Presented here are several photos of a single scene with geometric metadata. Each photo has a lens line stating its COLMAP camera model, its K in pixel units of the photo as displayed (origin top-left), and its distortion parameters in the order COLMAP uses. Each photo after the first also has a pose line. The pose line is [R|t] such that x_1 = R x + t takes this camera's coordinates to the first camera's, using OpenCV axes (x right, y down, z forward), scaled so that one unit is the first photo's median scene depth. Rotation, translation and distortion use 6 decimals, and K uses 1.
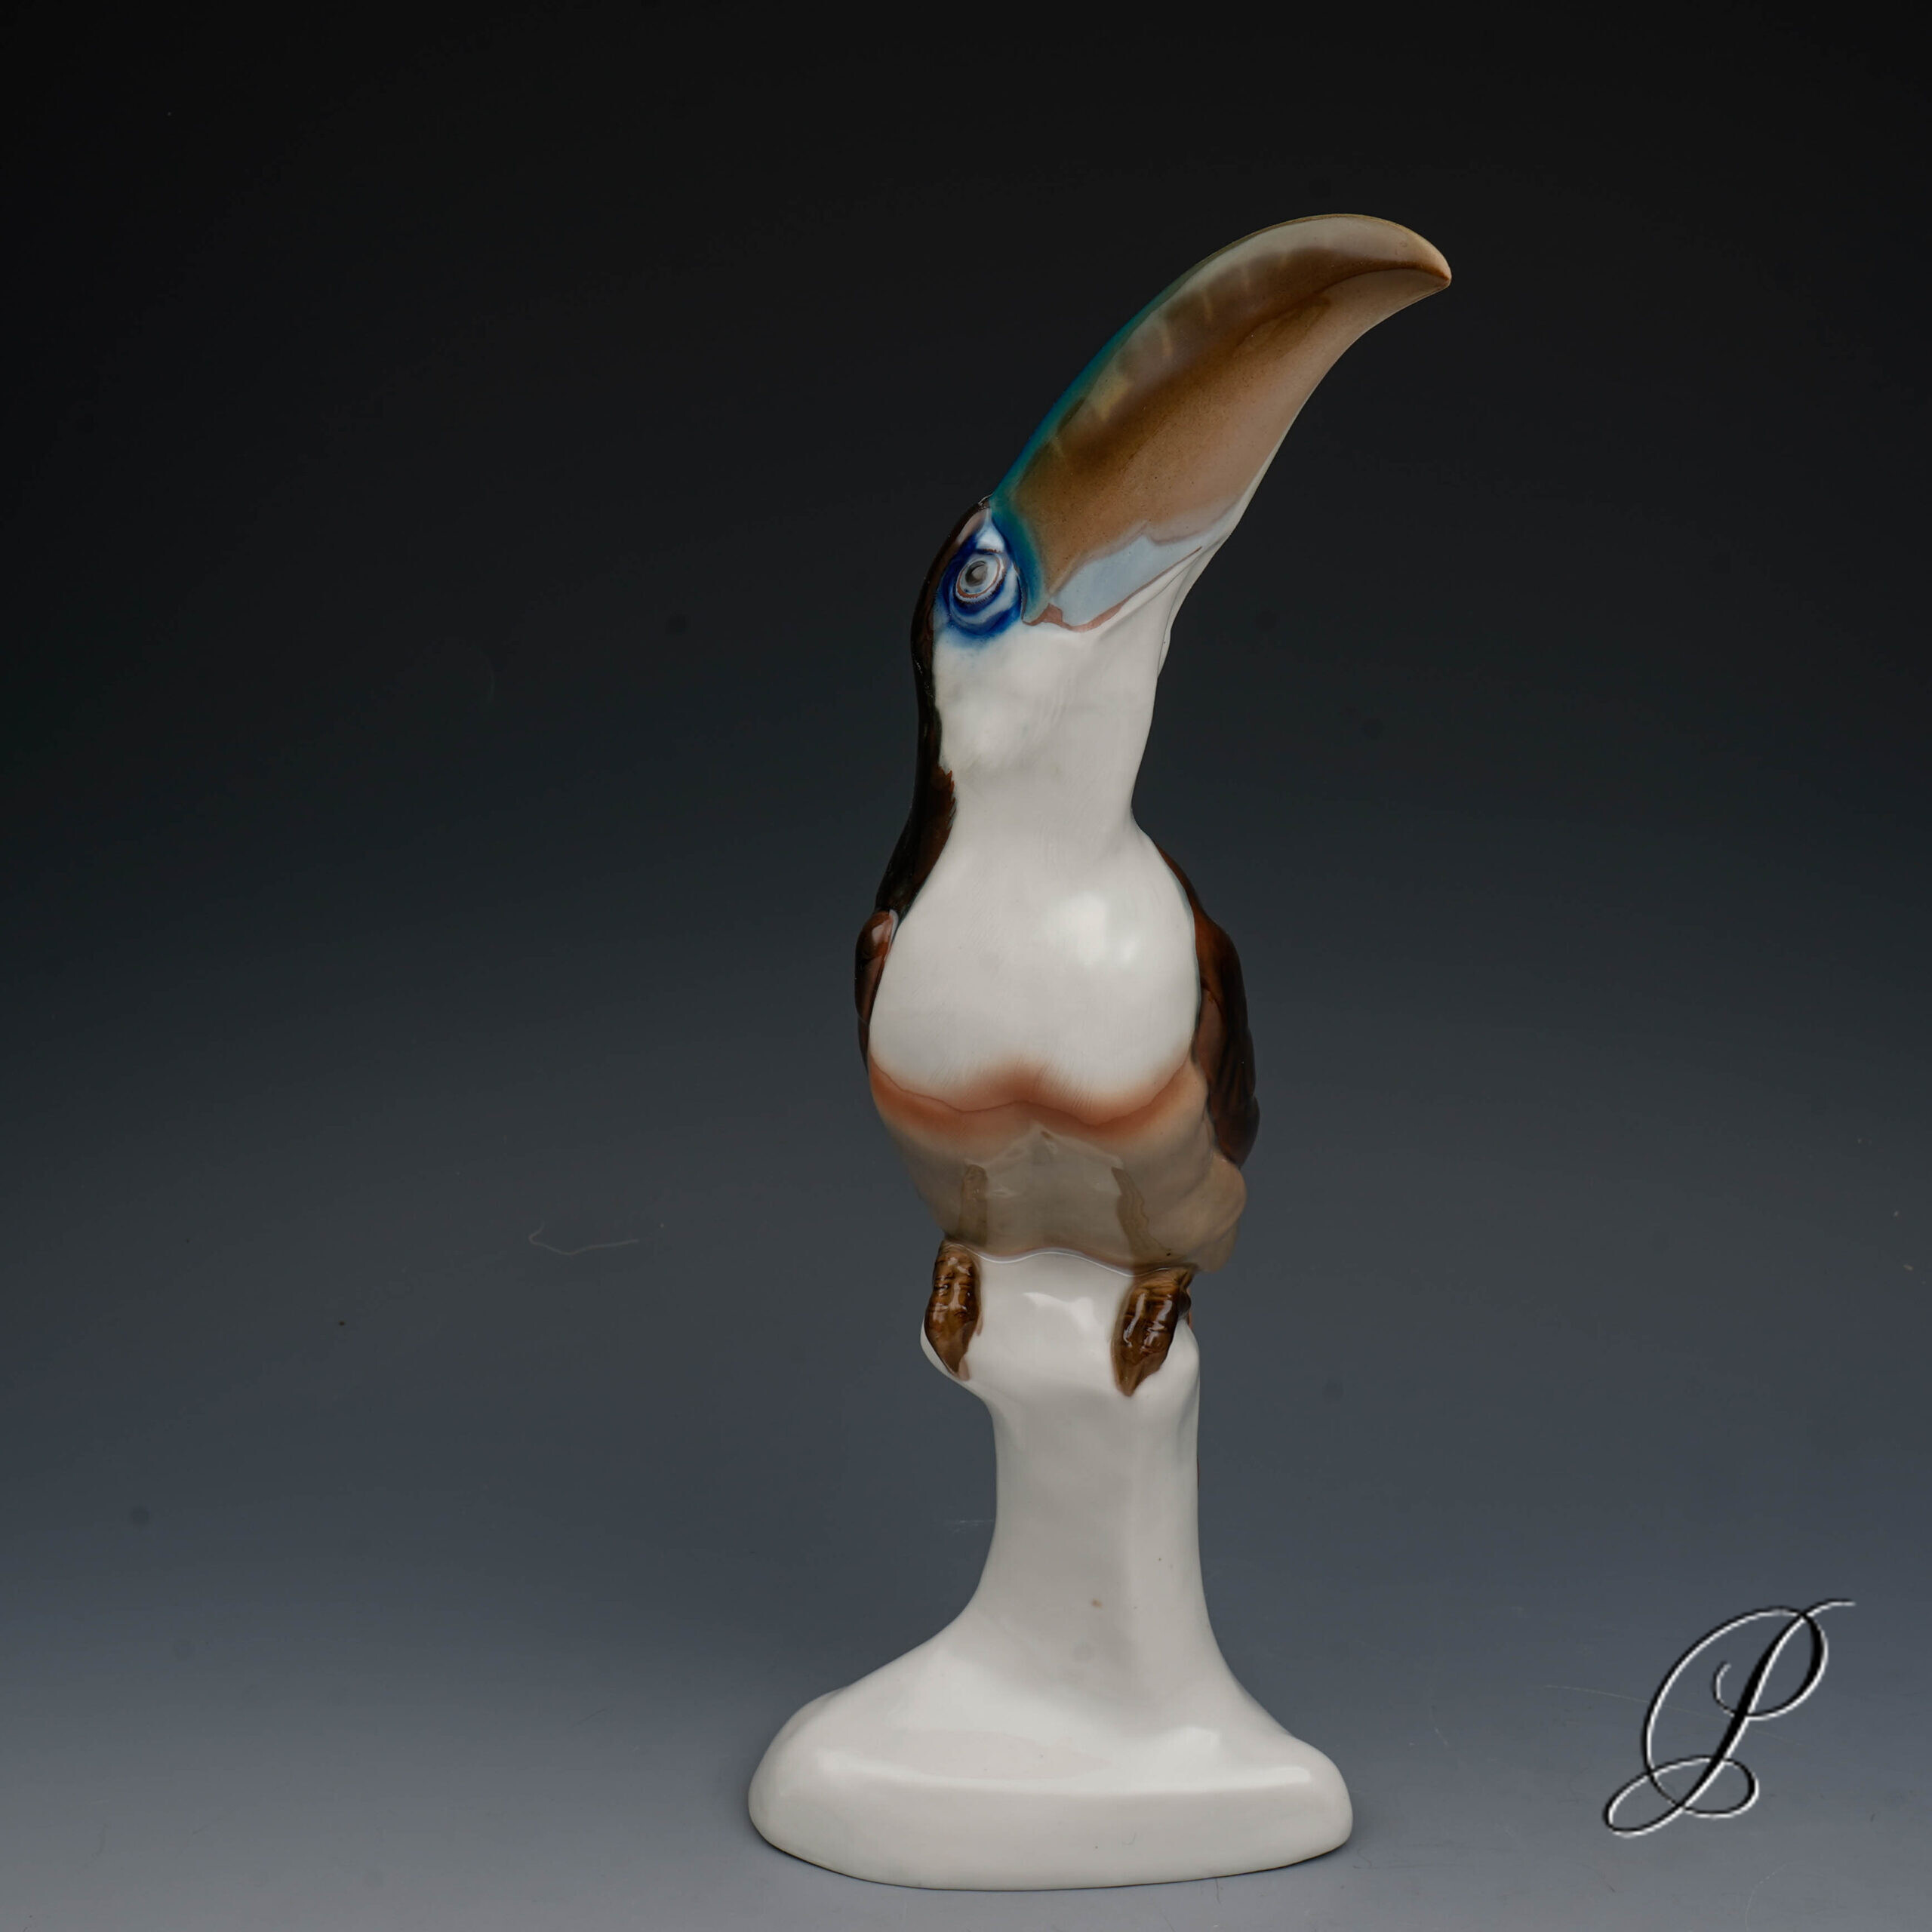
lens RADIAL K [[2674.5, 0, 966.0], [0, 2674.5, 966.0], [0, 0, 1]] dist [-0.038408, -0.055102]
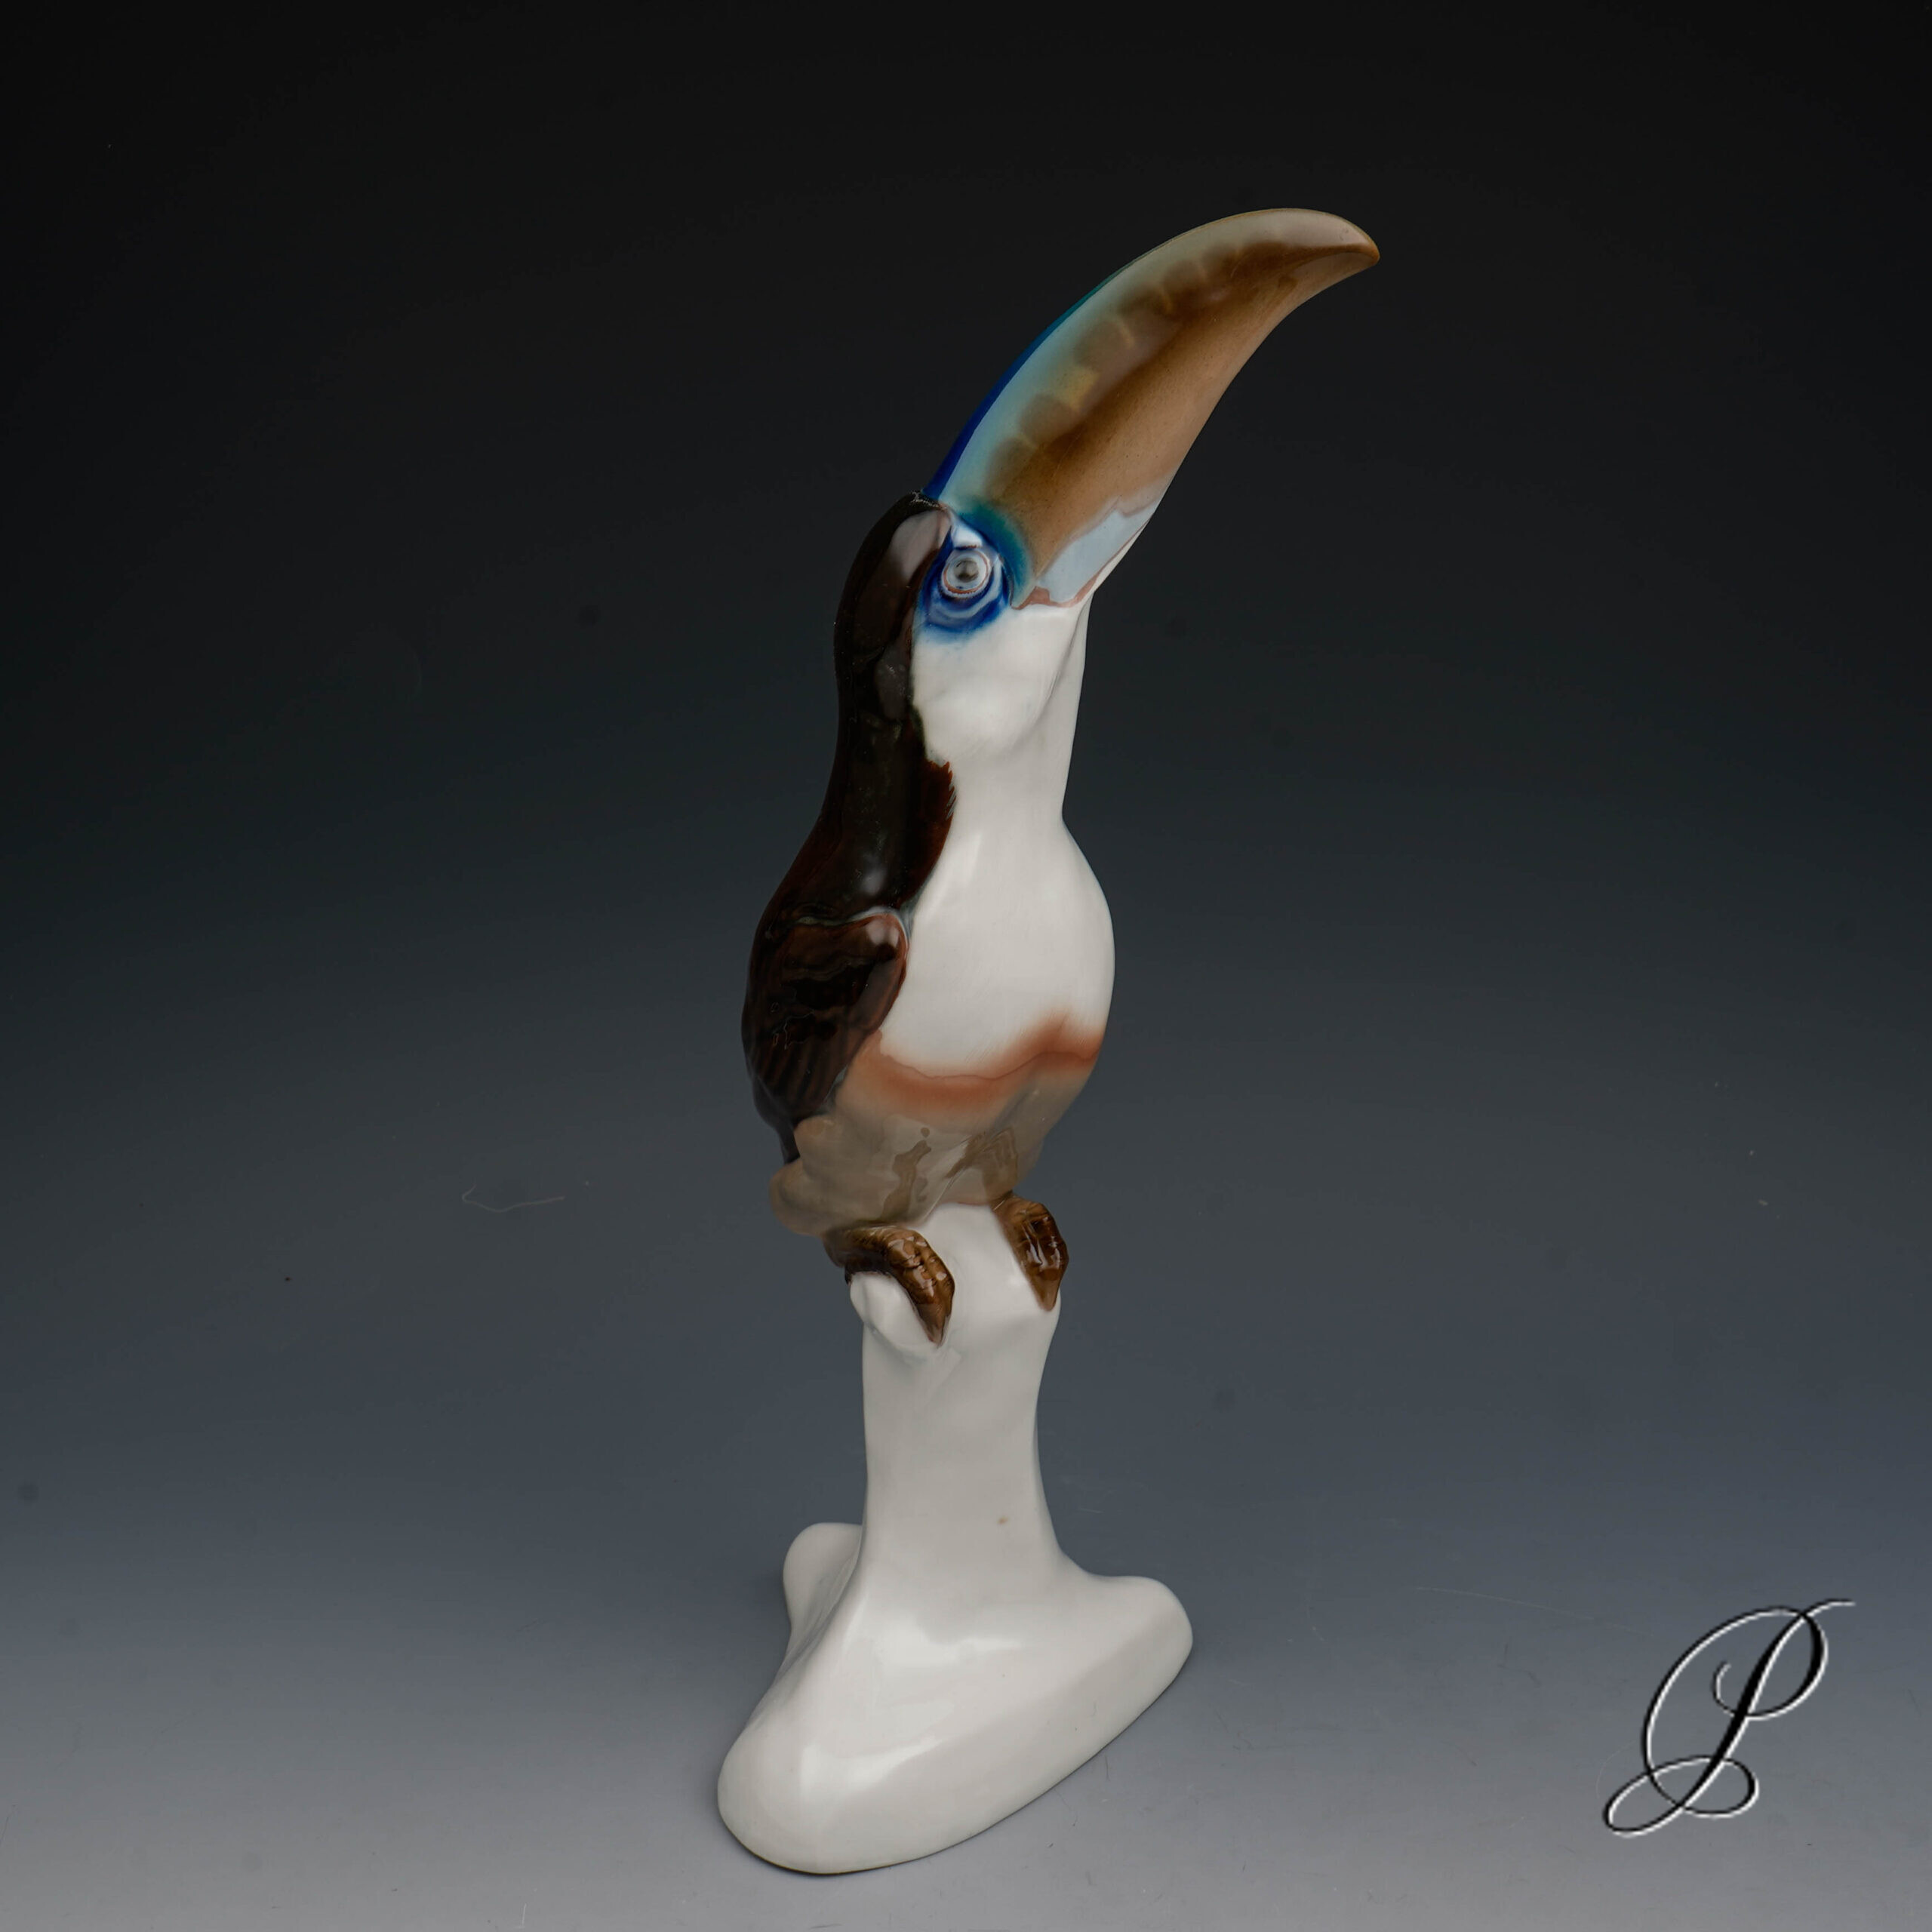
lens RADIAL K [[2674.5, 0, 966.0], [0, 2674.5, 966.0], [0, 0, 1]] dist [-0.038408, -0.055102]
pose [[0.701719, -0.243587, 0.669519, -0.740245], [0.239565, 0.965690, 0.100255, -0.101947], [-0.670969, 0.090042, 0.735998, 0.239697]]
